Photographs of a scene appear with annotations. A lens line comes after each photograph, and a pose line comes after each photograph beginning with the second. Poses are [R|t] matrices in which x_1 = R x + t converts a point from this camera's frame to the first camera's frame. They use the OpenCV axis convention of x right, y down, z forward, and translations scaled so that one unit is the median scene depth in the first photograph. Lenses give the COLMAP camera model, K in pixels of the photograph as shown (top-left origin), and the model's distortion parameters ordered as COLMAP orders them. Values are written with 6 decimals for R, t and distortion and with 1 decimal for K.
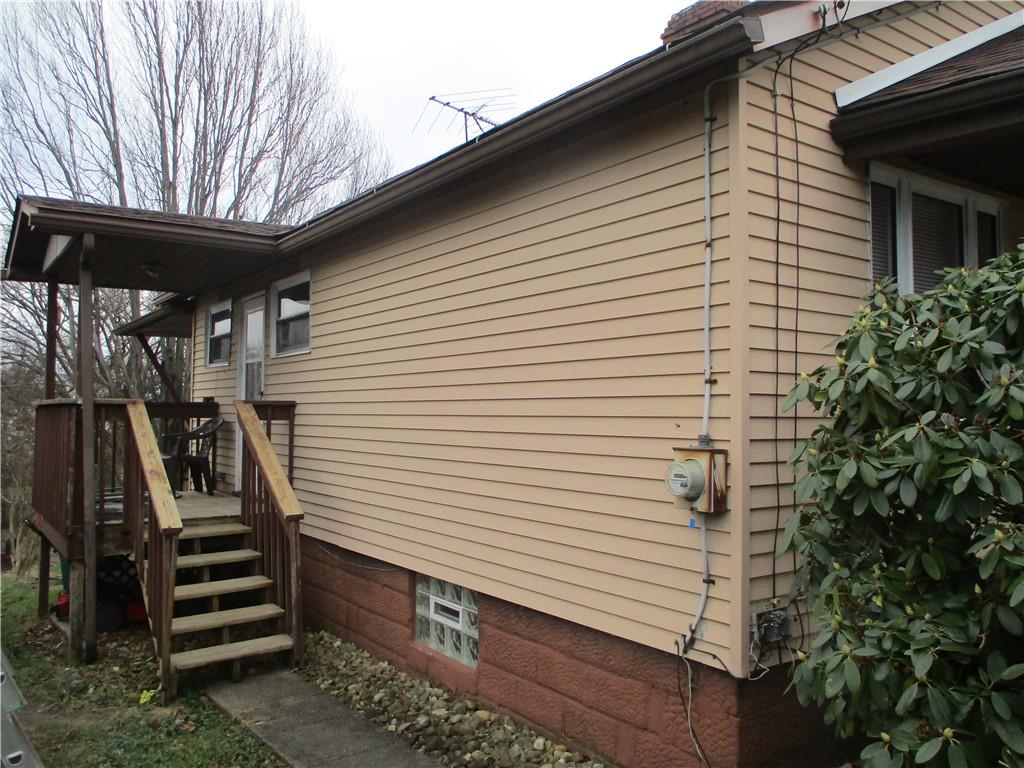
lens RADIAL K [[797.9, 0, 512.0], [0, 797.9, 384.0], [0, 0, 1]] dist [-0.012554, 0.092716]
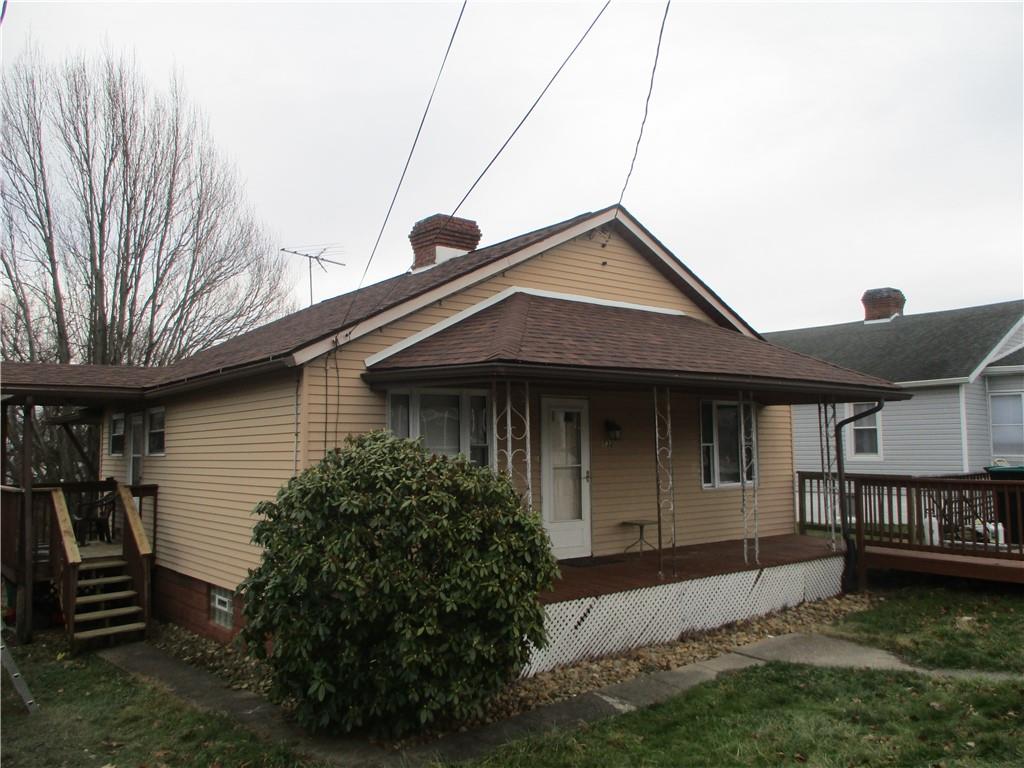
lens RADIAL K [[849.8, 0, 512.0], [0, 849.8, 384.0], [0, 0, 1]] dist [-0.019986, 0.091329]
pose [[0.999258, -0.016740, 0.034690, 0.414874], [0.017989, 0.999190, -0.035993, -0.113289], [-0.034060, 0.036590, 0.998750, -0.806042]]
